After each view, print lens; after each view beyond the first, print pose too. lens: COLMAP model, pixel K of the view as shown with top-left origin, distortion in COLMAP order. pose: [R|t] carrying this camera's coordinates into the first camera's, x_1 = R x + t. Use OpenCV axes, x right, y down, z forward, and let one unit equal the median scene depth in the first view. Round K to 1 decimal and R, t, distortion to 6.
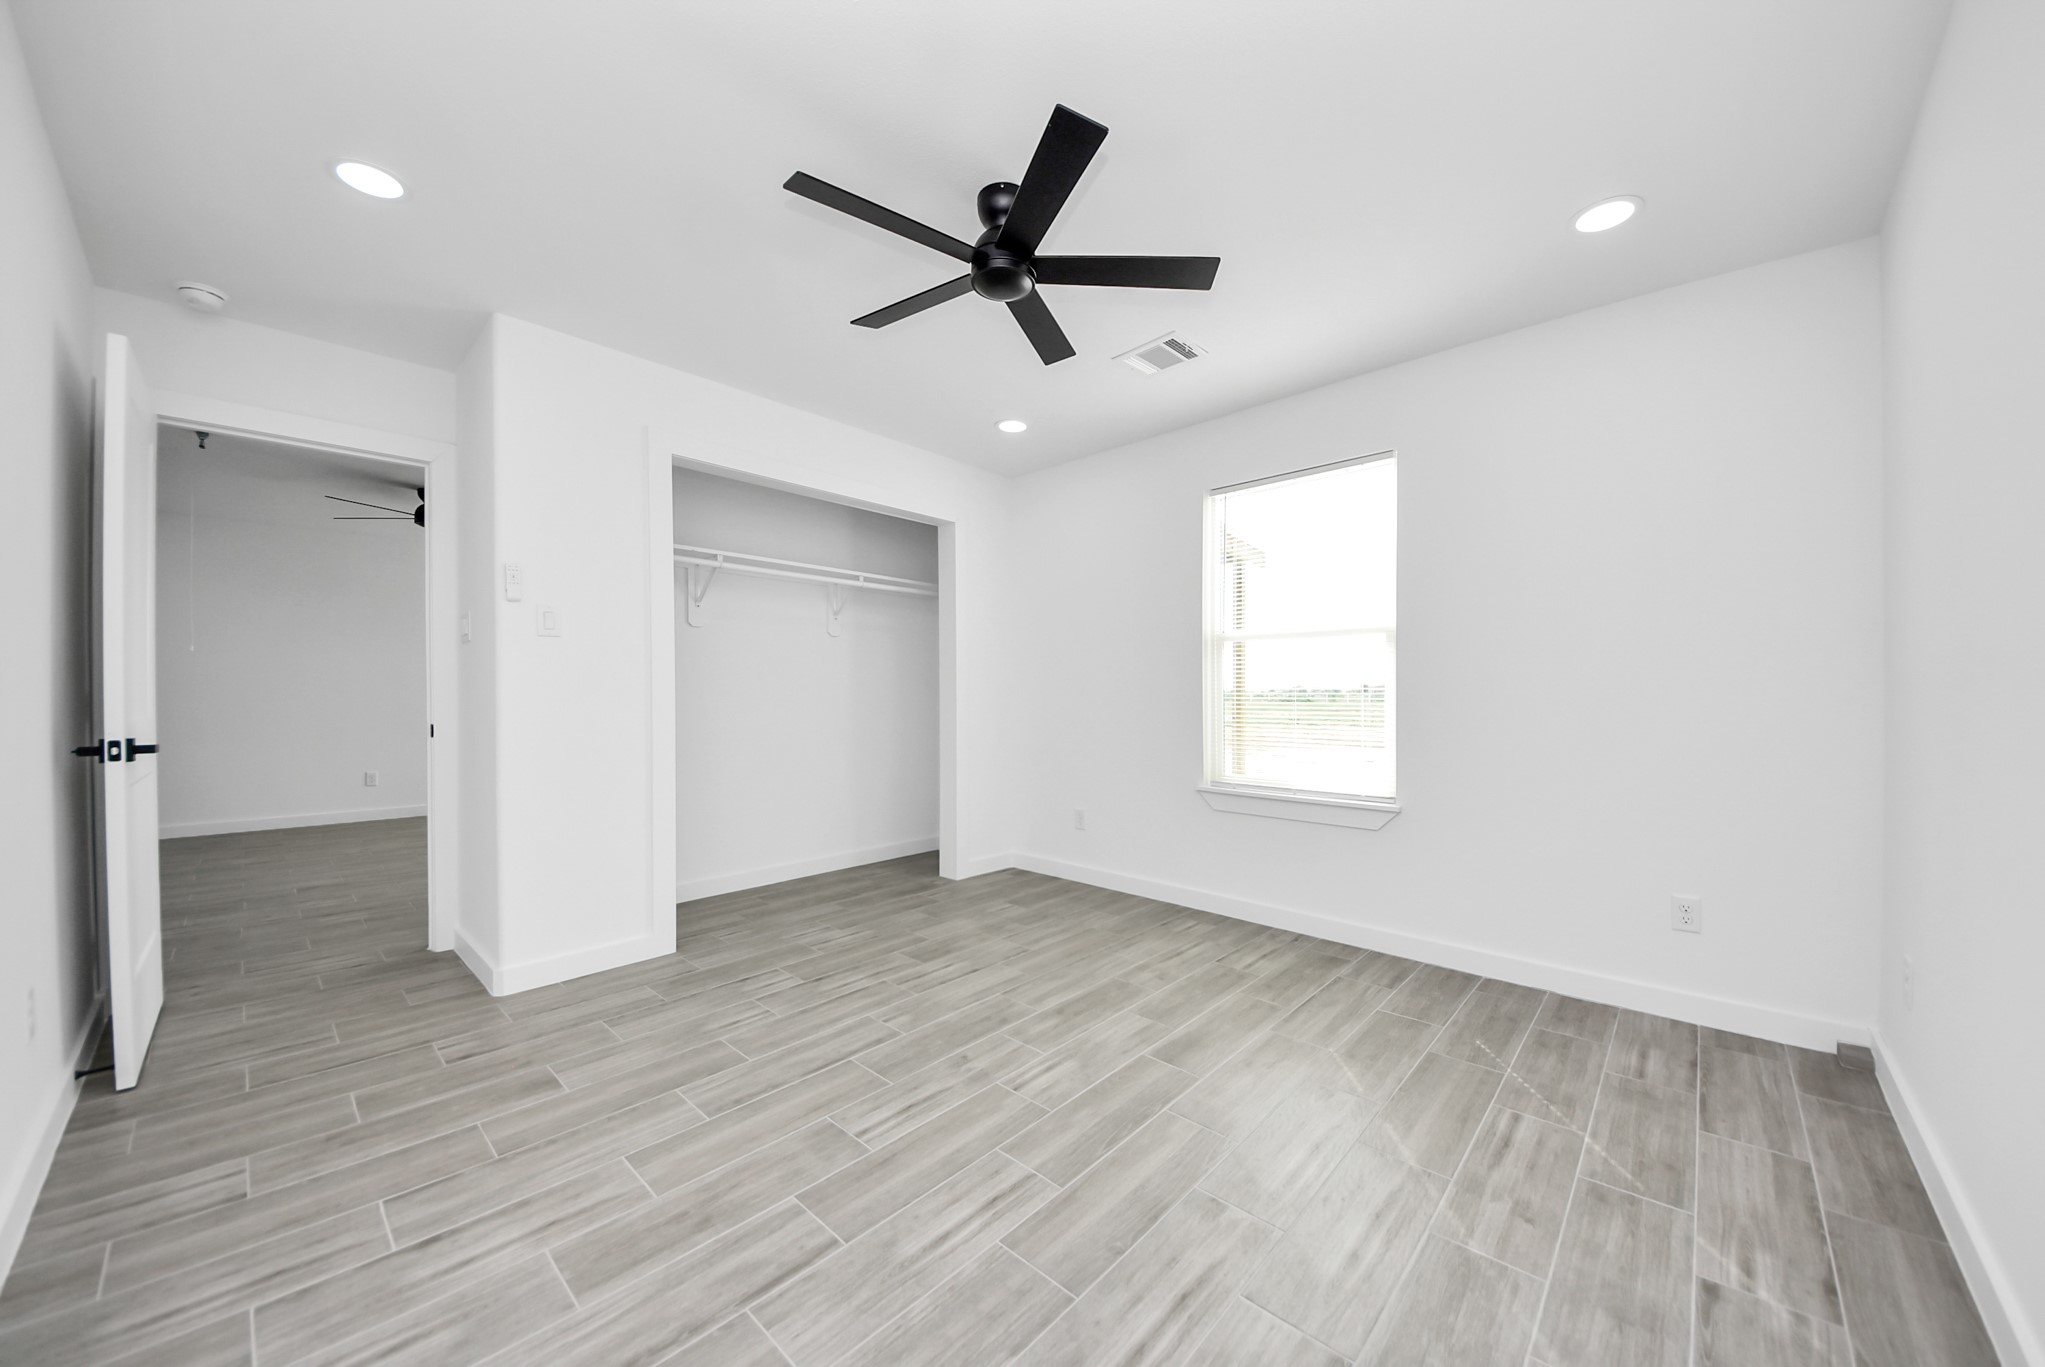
lens RADIAL K [[735.8, 0, 1032.4], [0, 735.8, 694.1], [0, 0, 1]] dist [0.042916, -0.028420]
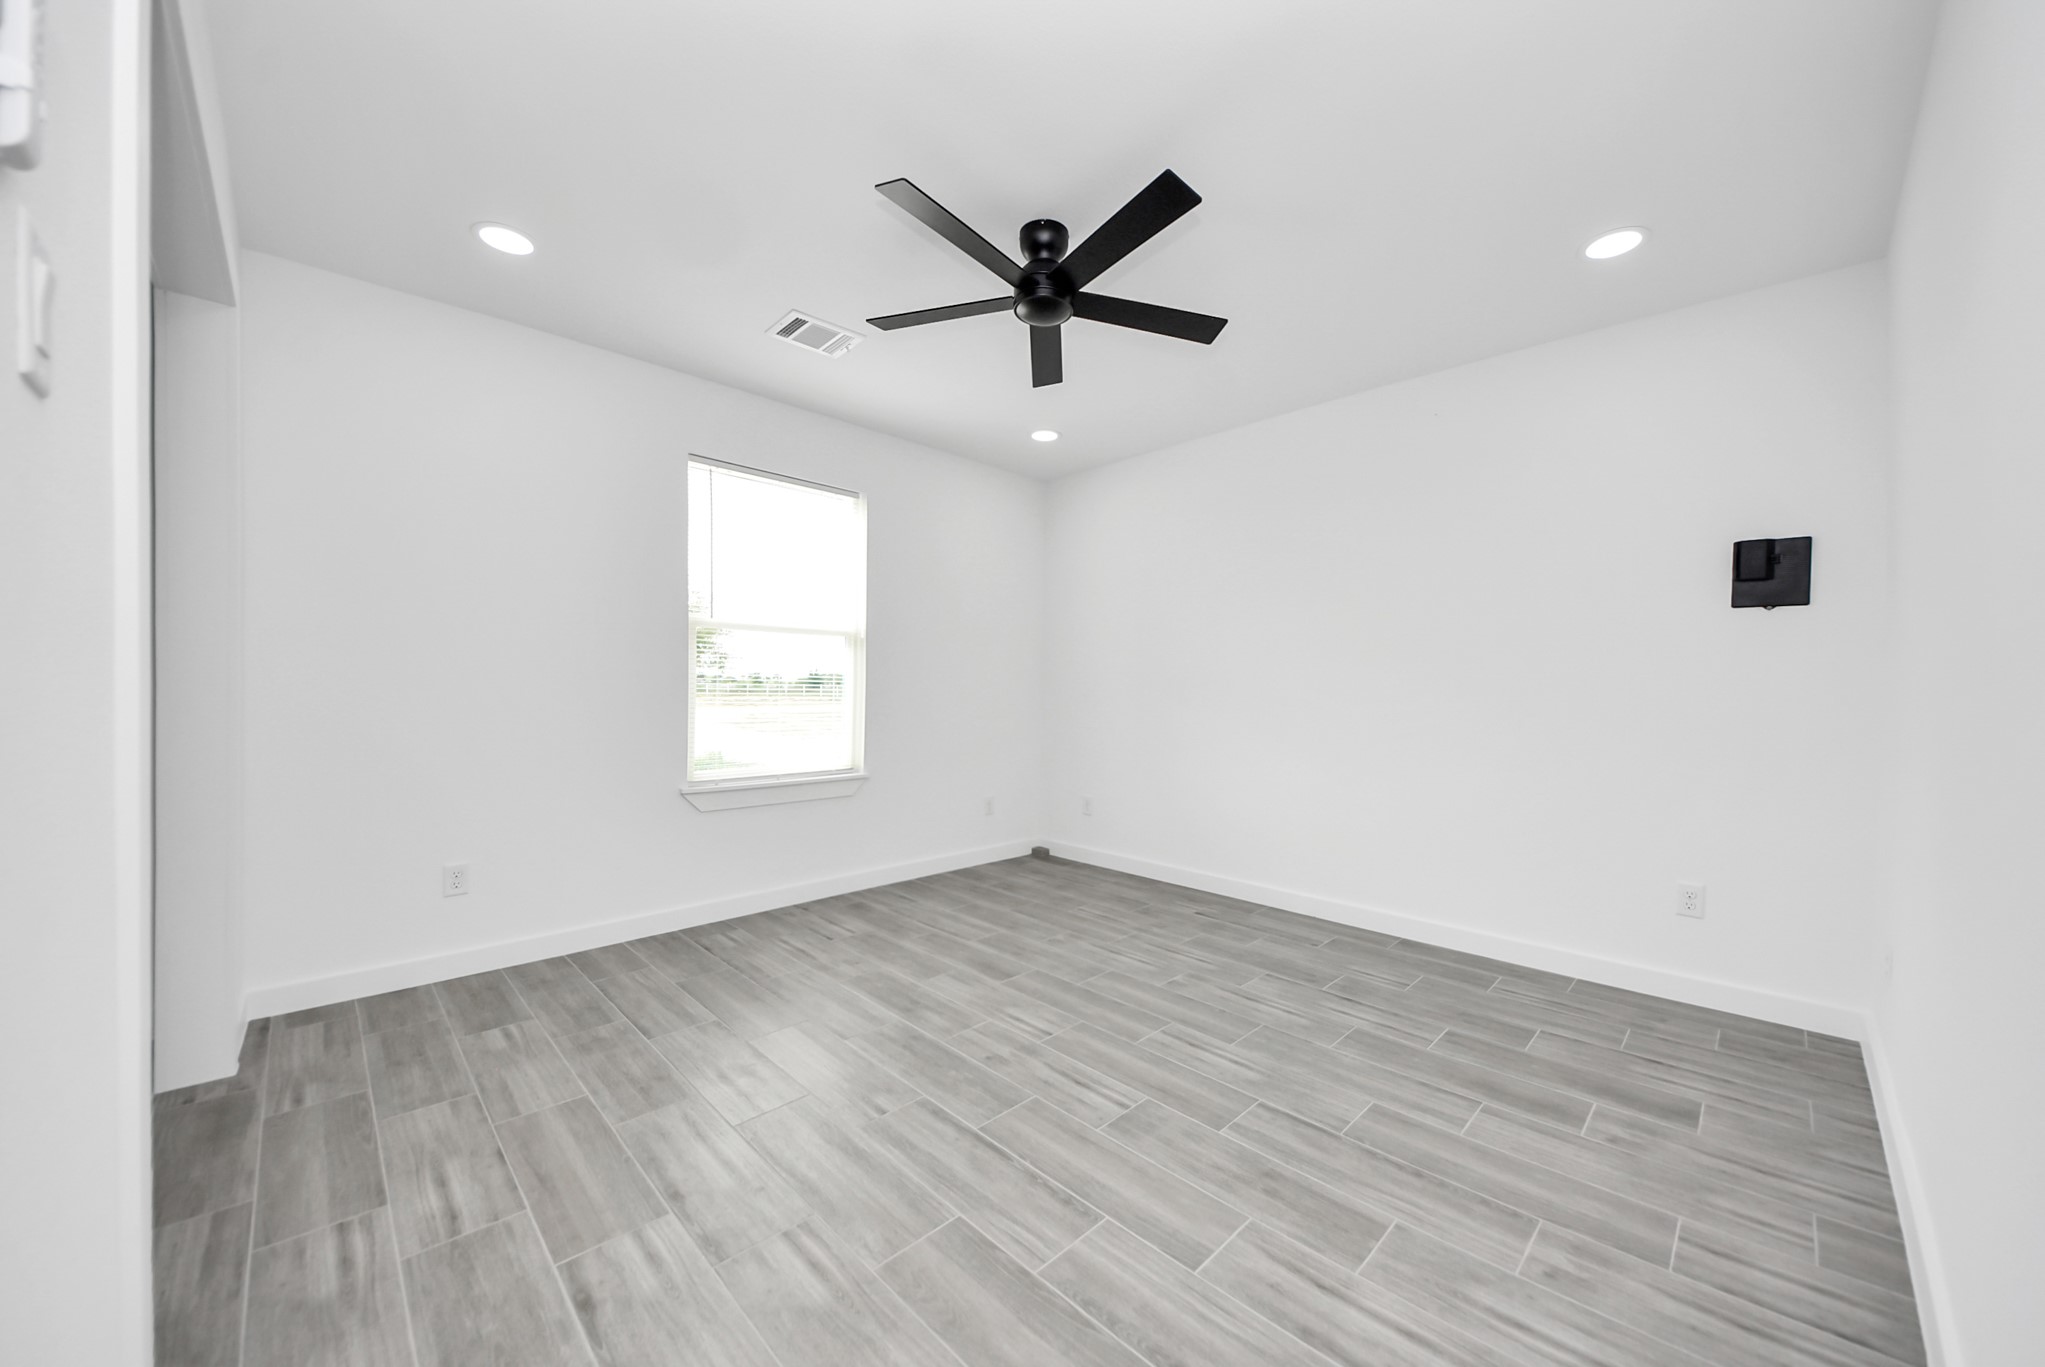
lens RADIAL K [[735.8, 0, 1032.4], [0, 735.8, 694.1], [0, 0, 1]] dist [0.042916, -0.028420]
pose [[0.044925, -0.009587, 0.998944, -0.958325], [-0.003794, 0.999945, 0.009768, 0.000793], [-0.998983, -0.004229, 0.044886, 0.815080]]
